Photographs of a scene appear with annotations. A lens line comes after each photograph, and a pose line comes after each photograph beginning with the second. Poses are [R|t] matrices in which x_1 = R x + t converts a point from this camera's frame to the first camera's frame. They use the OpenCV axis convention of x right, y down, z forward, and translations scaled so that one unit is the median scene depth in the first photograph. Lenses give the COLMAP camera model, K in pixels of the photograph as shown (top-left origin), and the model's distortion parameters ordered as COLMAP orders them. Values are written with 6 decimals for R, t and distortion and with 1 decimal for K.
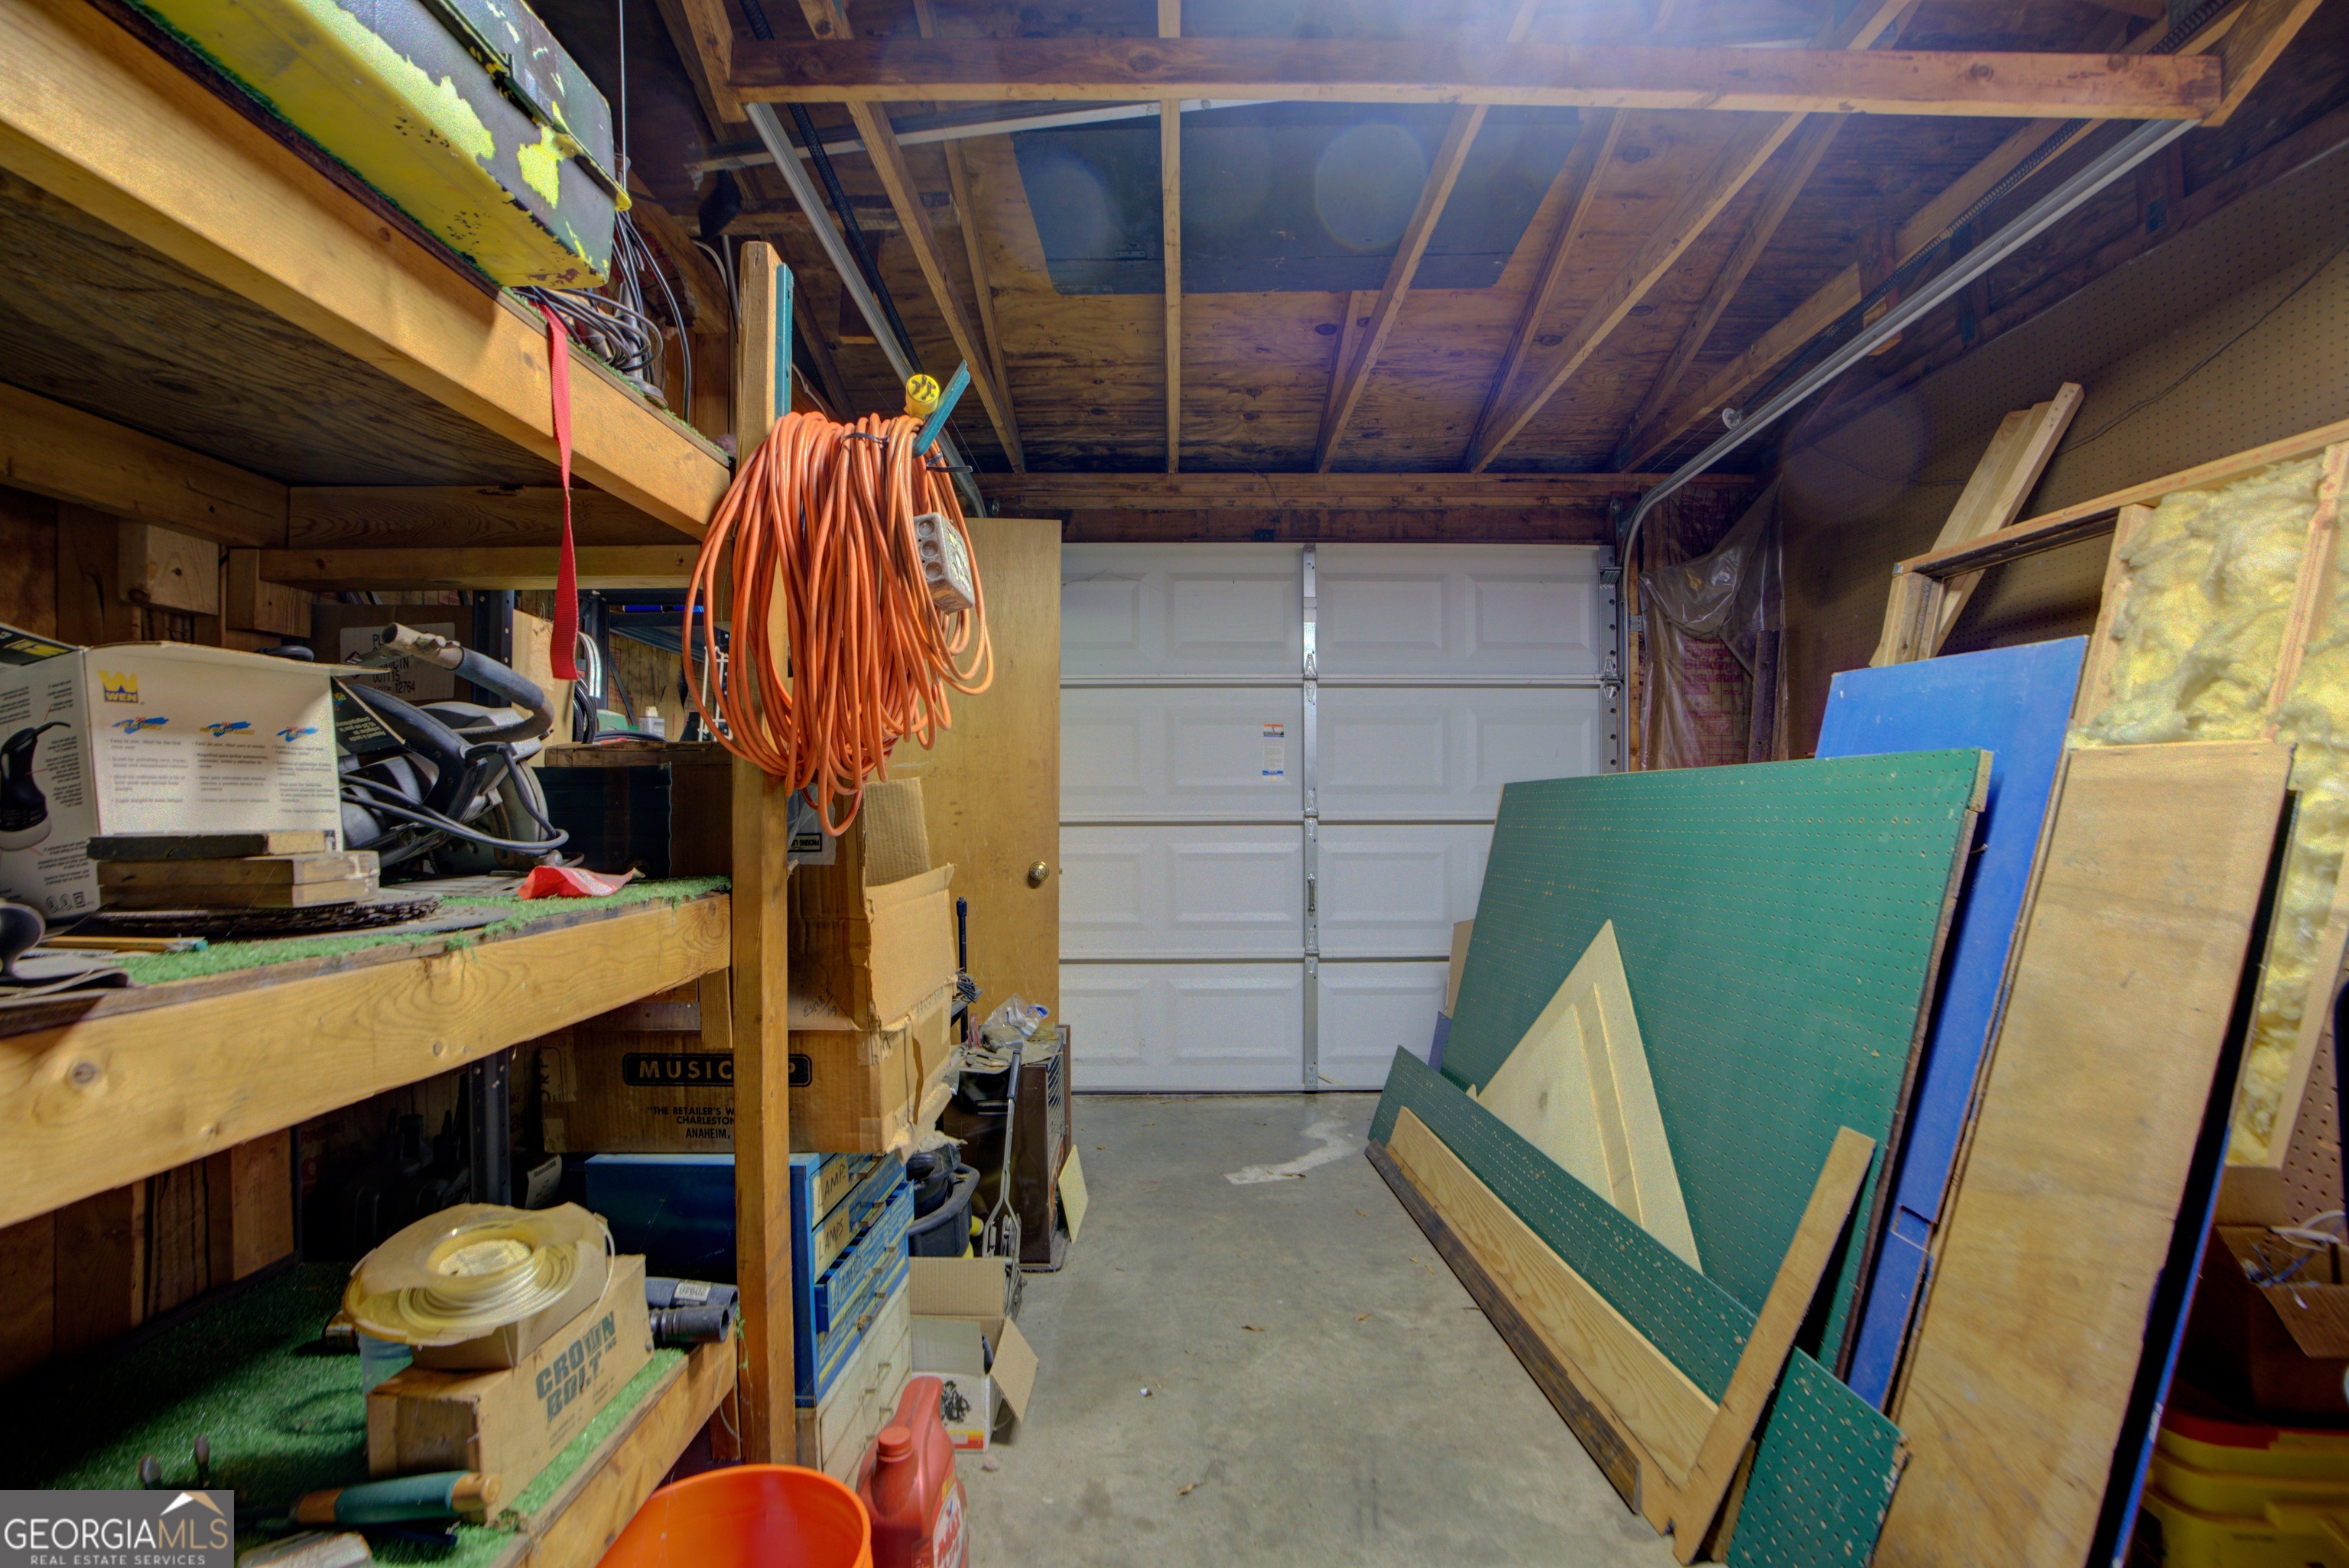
lens RADIAL K [[1064.5, 0, 1176.4], [0, 1064.5, 791.1], [0, 0, 1]] dist [-0.047495, 0.010807]
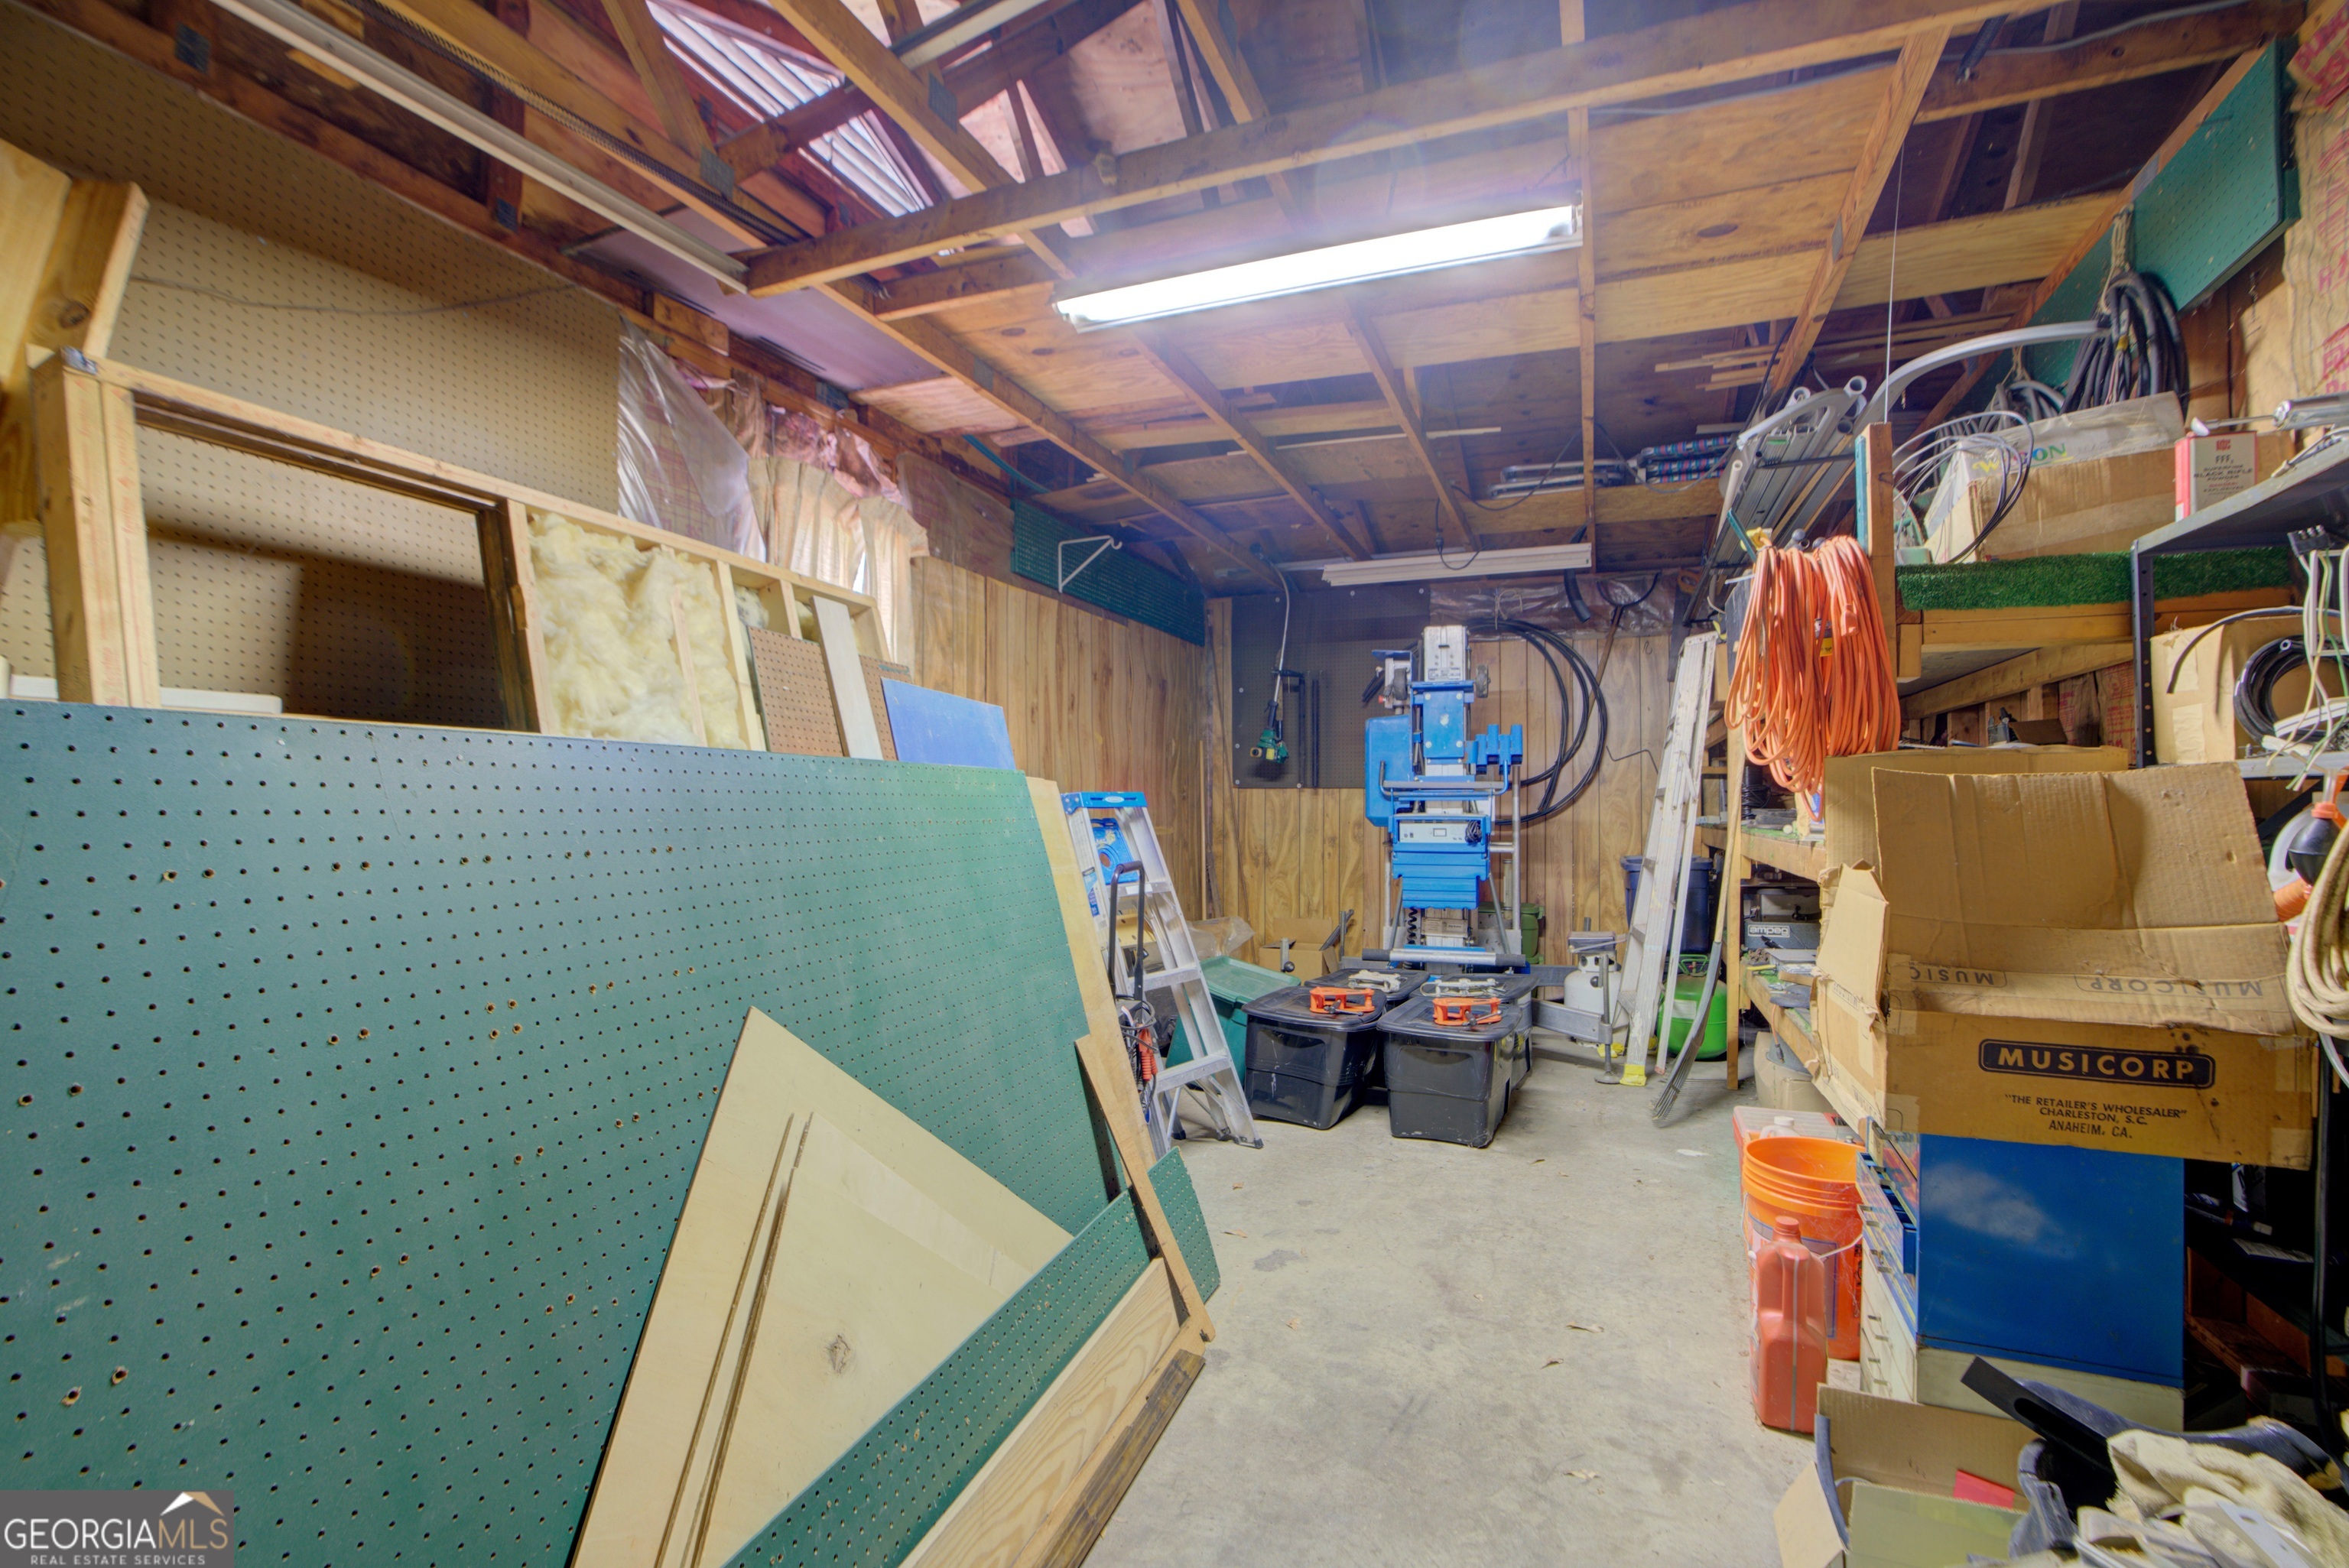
lens RADIAL K [[1064.5, 0, 1180.1], [0, 1064.5, 800.4], [0, 0, 1]] dist [-0.047495, 0.010807]
pose [[-0.926798, 0.013799, 0.375307, -0.023057], [0.001418, 0.999446, -0.033245, 0.044538], [-0.375558, -0.030279, -0.926304, 2.061647]]
